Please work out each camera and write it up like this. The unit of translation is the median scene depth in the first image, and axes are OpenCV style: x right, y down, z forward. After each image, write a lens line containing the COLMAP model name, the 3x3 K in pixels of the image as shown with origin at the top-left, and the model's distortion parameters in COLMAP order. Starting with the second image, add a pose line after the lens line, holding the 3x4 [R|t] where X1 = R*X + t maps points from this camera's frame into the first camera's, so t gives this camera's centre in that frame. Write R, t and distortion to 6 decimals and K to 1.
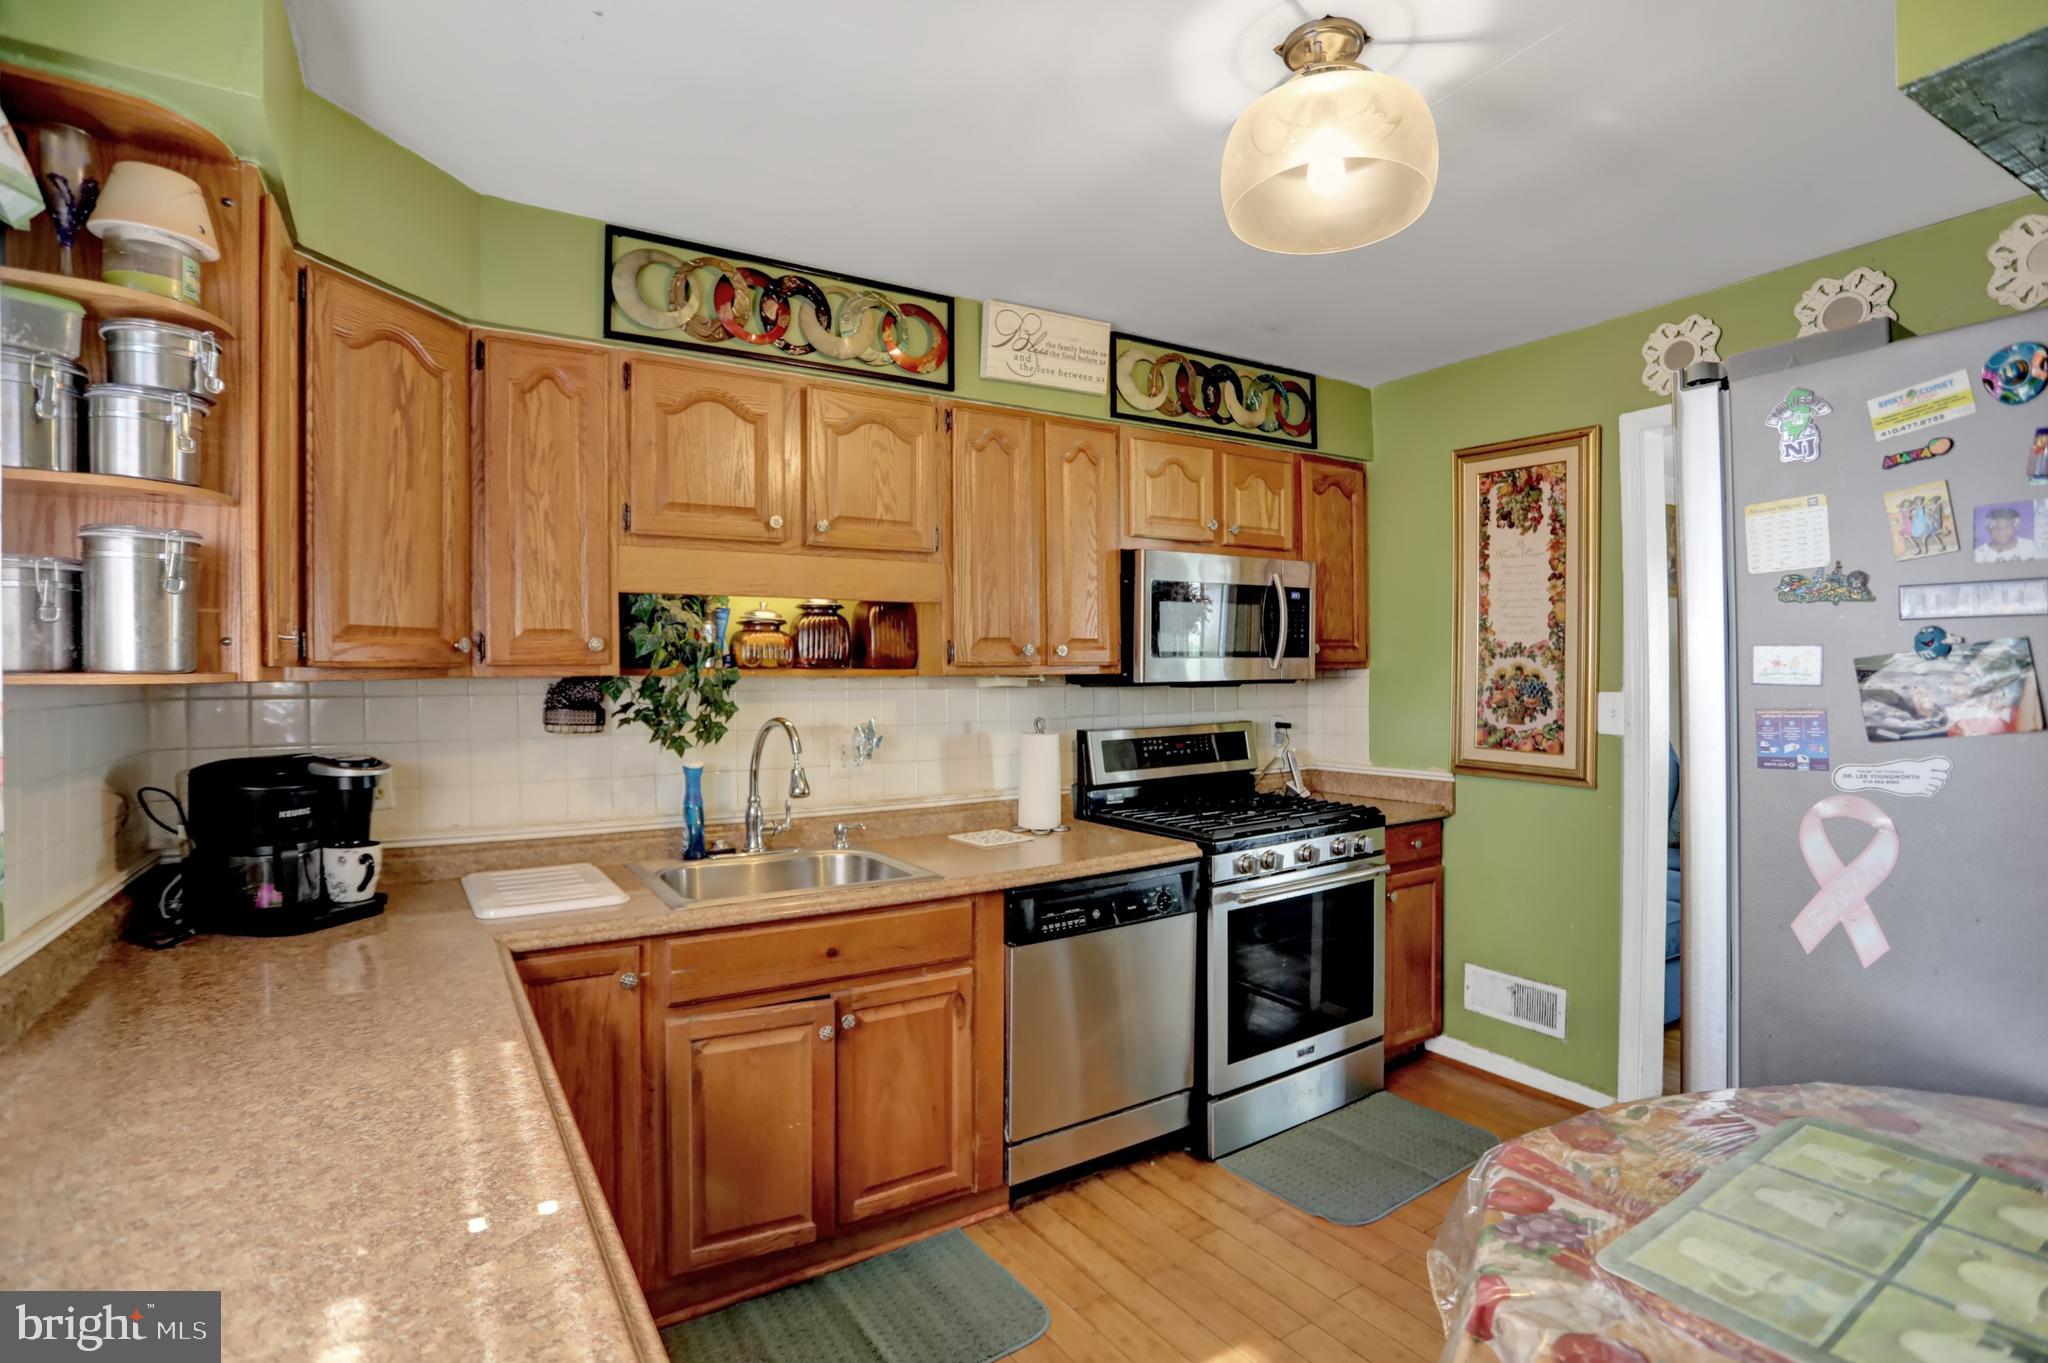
lens RADIAL K [[1000.2, 0, 1018.9], [0, 1000.2, 680.9], [0, 0, 1]] dist [-0.038586, 0.004552]
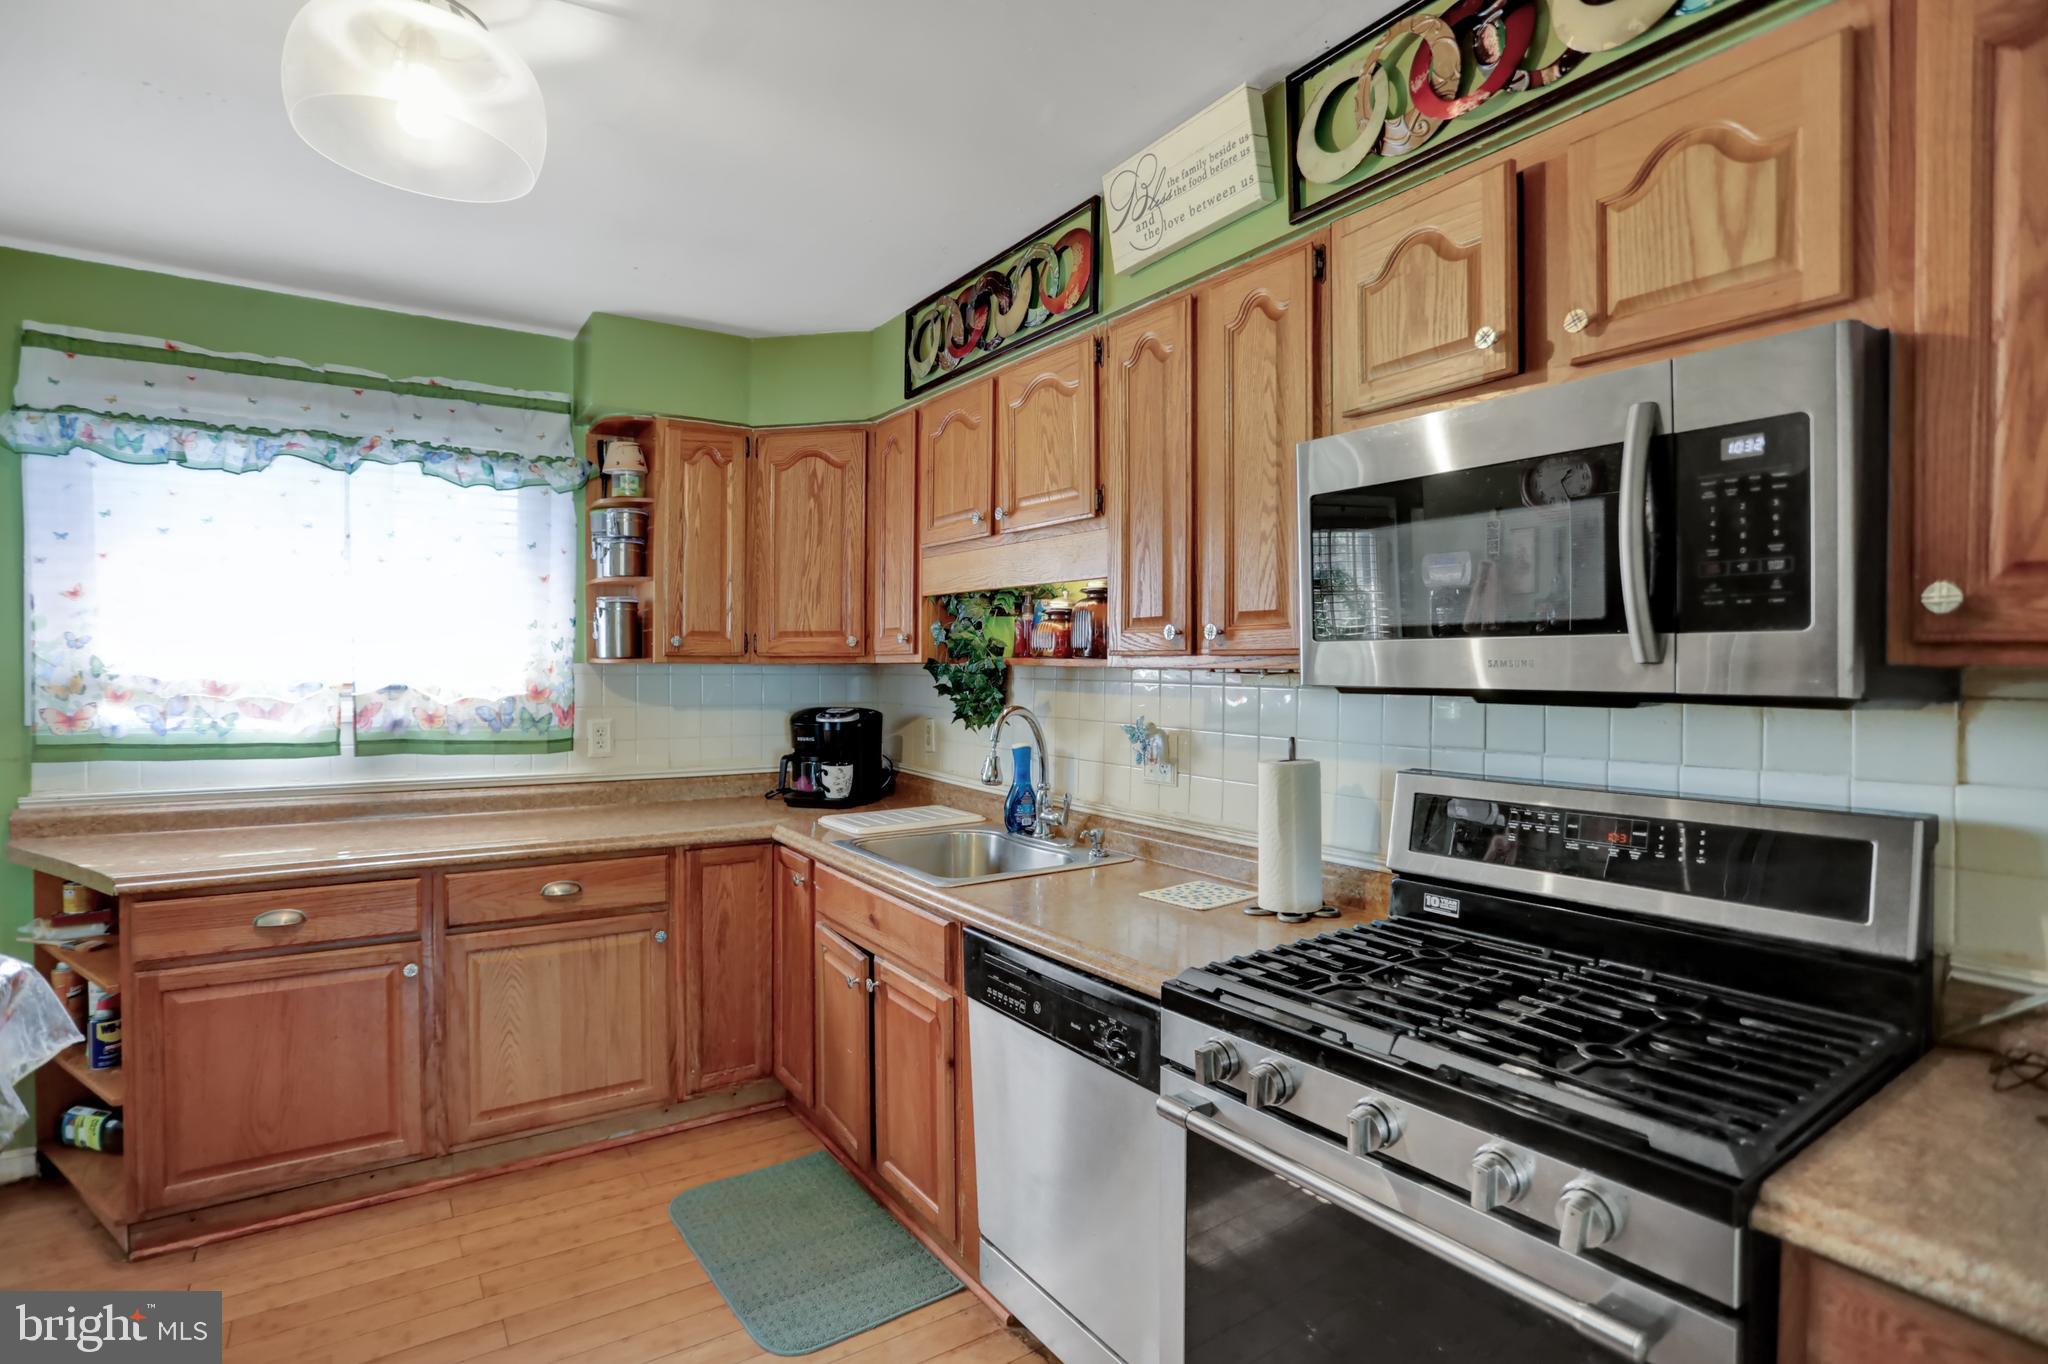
lens RADIAL K [[1000.2, 0, 1024.3], [0, 1000.2, 677.6], [0, 0, 1]] dist [-0.038586, 0.004552]
pose [[0.043752, 0.024291, -0.998747, 0.804520], [-0.012000, 0.999645, 0.023787, -0.017079], [0.998970, 0.010944, 0.044028, 0.995315]]
